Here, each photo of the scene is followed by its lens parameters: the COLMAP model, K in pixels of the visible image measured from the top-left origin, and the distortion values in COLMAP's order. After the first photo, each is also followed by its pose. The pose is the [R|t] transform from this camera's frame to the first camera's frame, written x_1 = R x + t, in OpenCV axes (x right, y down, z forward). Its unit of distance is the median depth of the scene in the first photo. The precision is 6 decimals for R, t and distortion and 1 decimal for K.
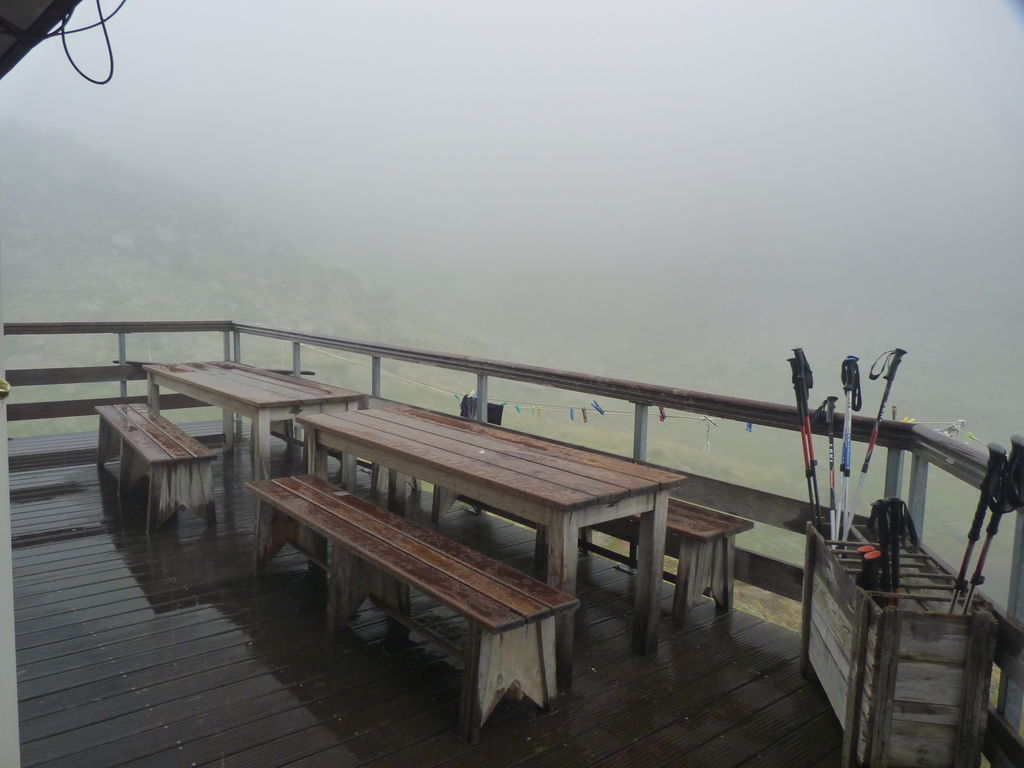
lens RADIAL K [[809.0, 0, 512.0], [0, 809.0, 384.0], [0, 0, 1]] dist [-0.012982, -0.002957]
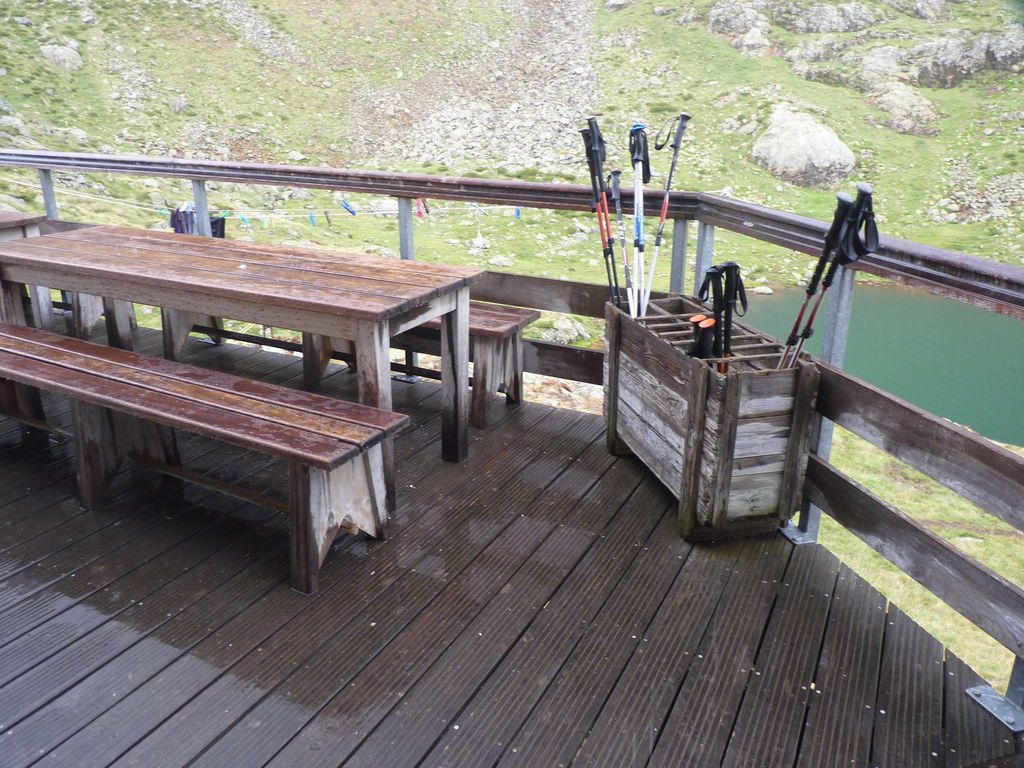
lens RADIAL K [[809.0, 0, 512.0], [0, 809.0, 384.0], [0, 0, 1]] dist [-0.012982, -0.002957]
pose [[0.924650, -0.150695, 0.349733, -0.099559], [0.066744, 0.968287, 0.240760, 0.022387], [-0.374924, -0.199276, 0.905385, 0.135197]]
